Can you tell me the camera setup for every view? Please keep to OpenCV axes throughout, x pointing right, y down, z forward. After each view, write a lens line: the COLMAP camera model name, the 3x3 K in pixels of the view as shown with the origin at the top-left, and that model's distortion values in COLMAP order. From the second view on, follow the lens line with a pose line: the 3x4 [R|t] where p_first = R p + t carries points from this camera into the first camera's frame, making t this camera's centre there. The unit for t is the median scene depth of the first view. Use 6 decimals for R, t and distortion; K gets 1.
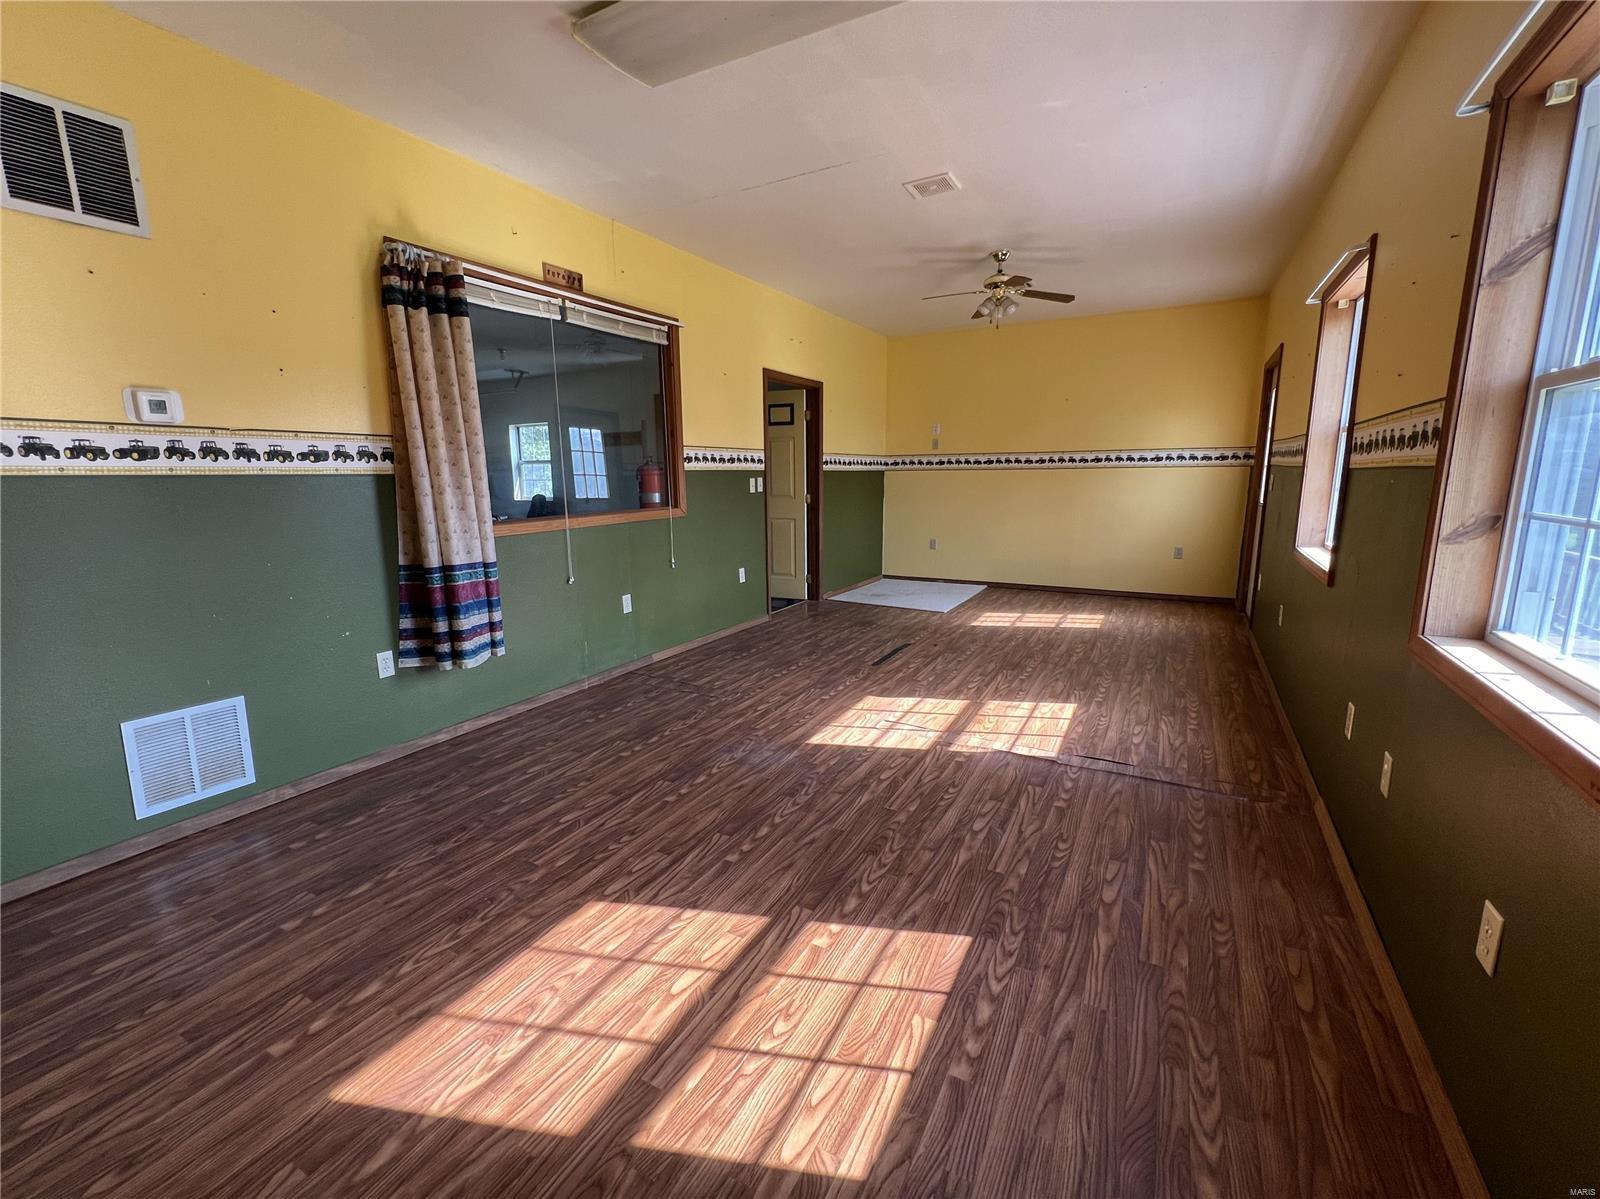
lens RADIAL K [[642.8, 0, 800.0], [0, 642.8, 599.5], [0, 0, 1]] dist [-0.002675, 0.000367]
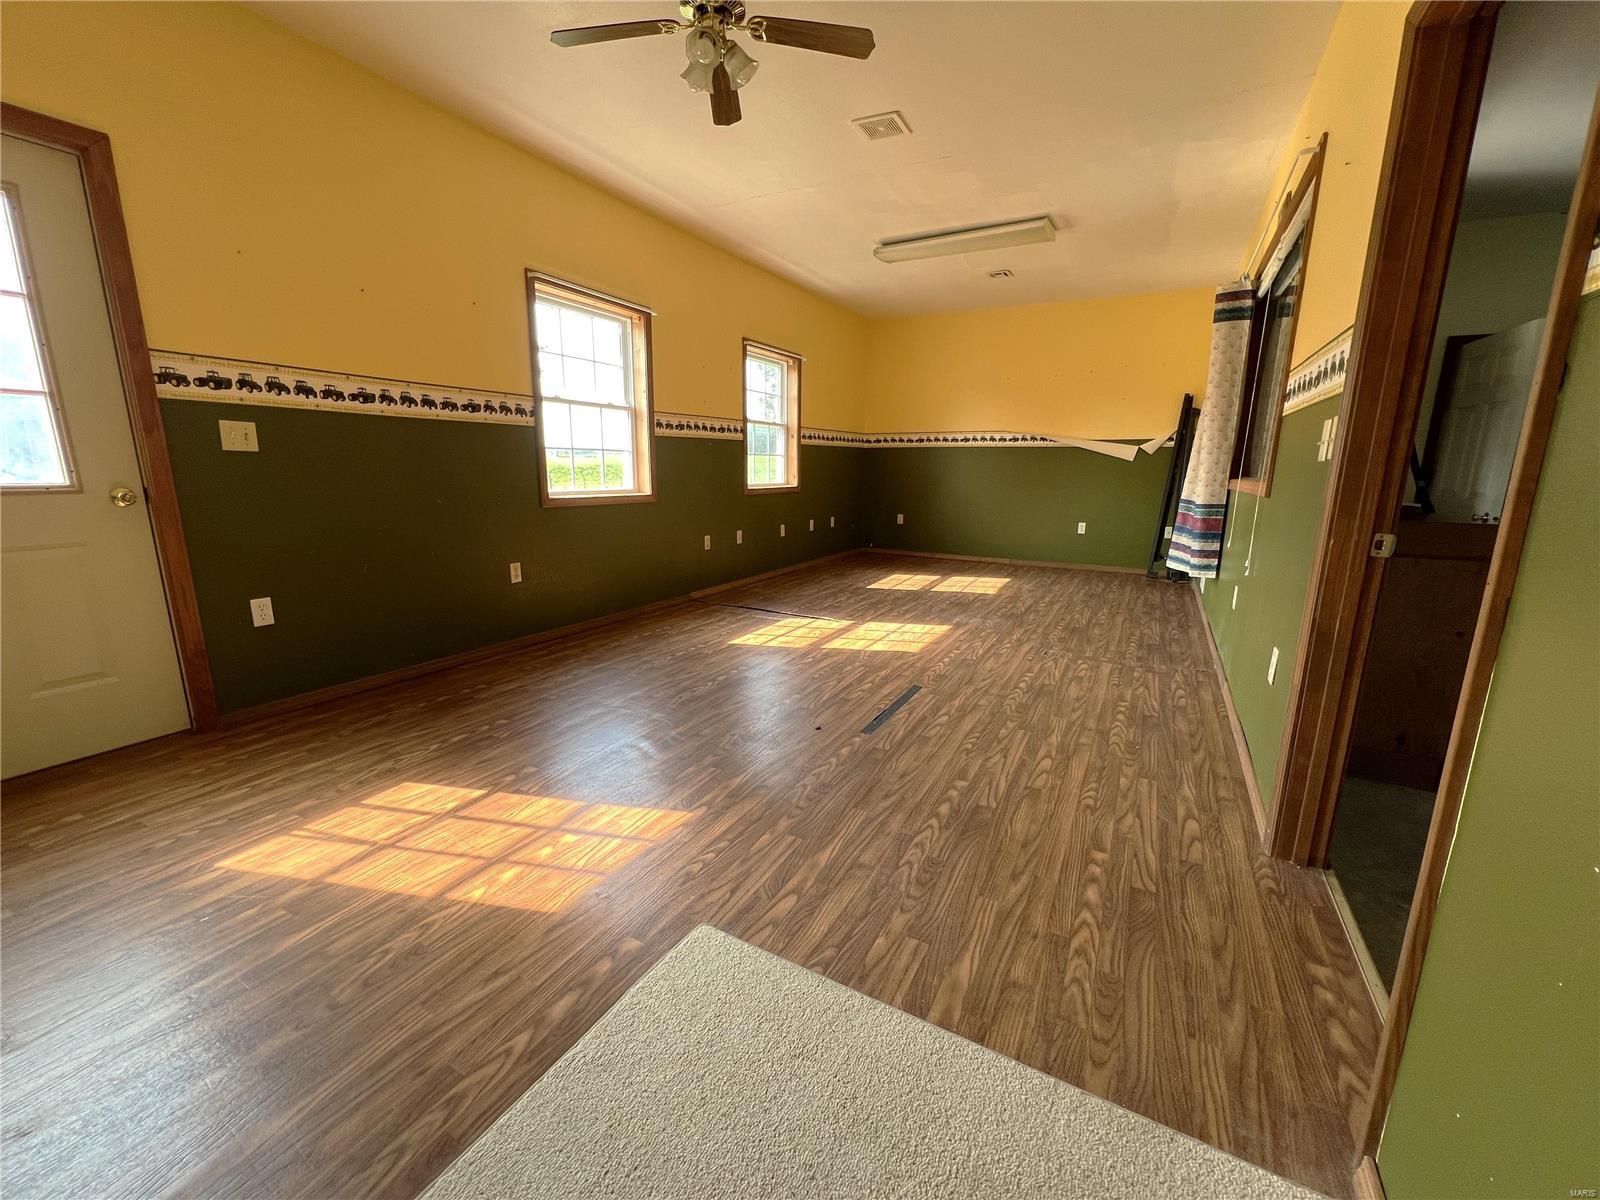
lens RADIAL K [[642.8, 0, 800.0], [0, 642.8, 600.0], [0, 0, 1]] dist [-0.002675, 0.000367]
pose [[-0.999954, 0.001908, -0.009444, 0.304815], [-0.001996, 0.917904, 0.396797, -0.338223], [0.009426, 0.396797, -0.917858, 1.935254]]
